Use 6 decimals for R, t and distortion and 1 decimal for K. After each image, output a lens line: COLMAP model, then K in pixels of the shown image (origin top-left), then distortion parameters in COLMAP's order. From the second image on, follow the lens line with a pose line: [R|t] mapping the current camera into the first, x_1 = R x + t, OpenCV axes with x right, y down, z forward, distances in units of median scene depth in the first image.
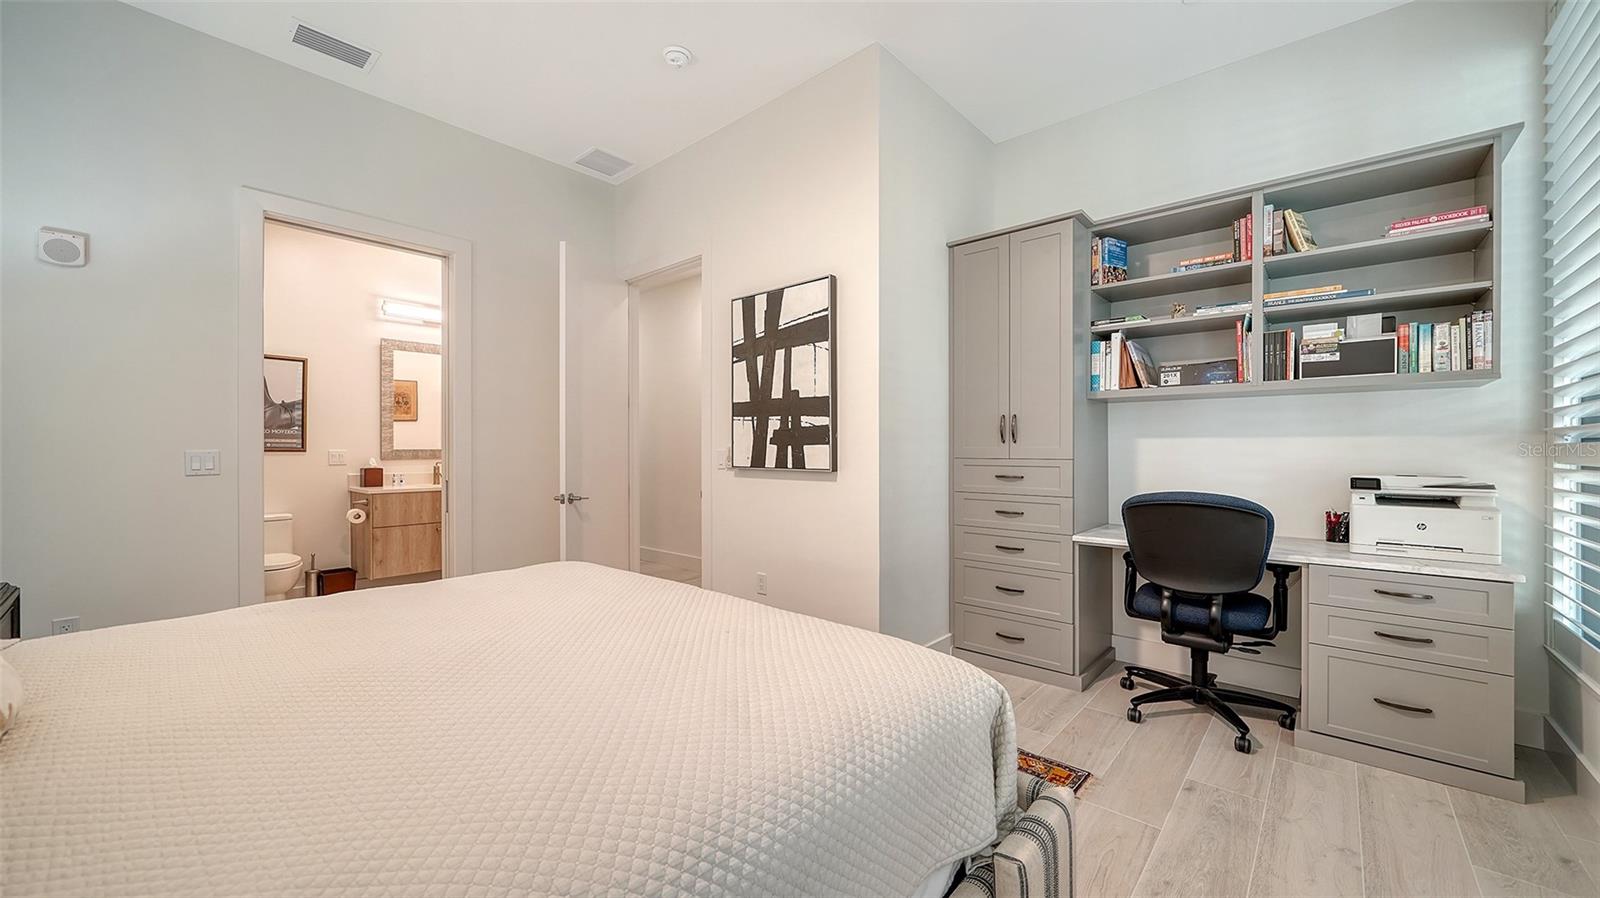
lens RADIAL K [[608.5, 0, 789.4], [0, 608.5, 456.3], [0, 0, 1]] dist [-0.000546, 0.000058]
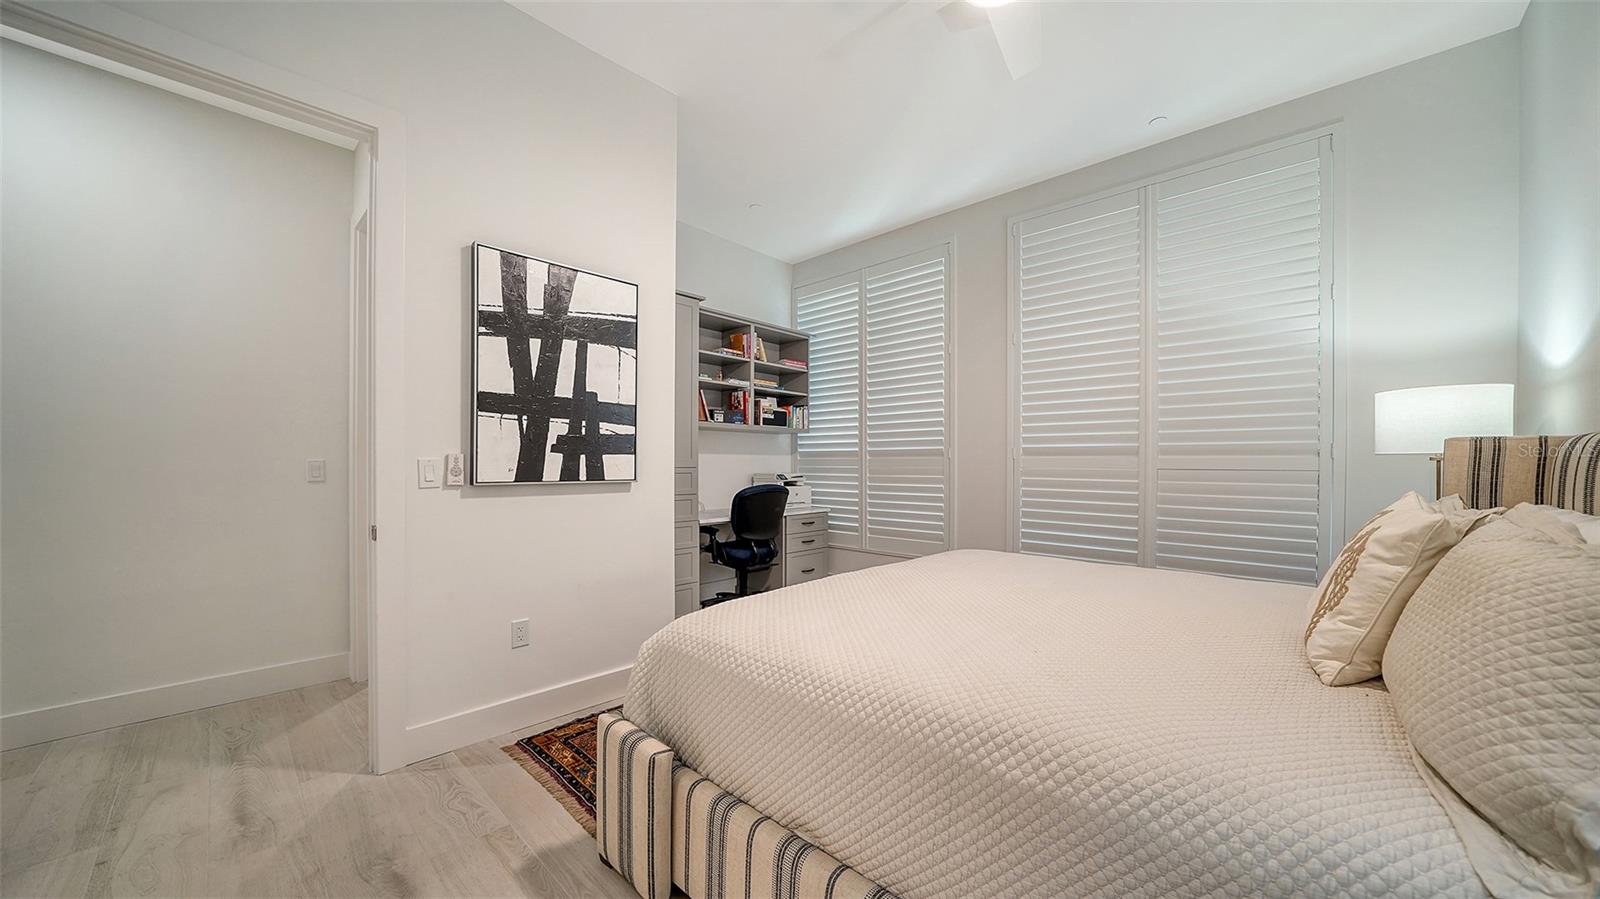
lens RADIAL K [[557.9, 0, 803.0], [0, 557.9, 455.4], [0, 0, 1]] dist [-0.005430, 0.000361]
pose [[0.021664, 0.011346, 0.999701, -0.769702], [0.001930, 0.999933, -0.011390, -0.006655], [-0.999763, 0.002176, 0.021641, 0.655131]]
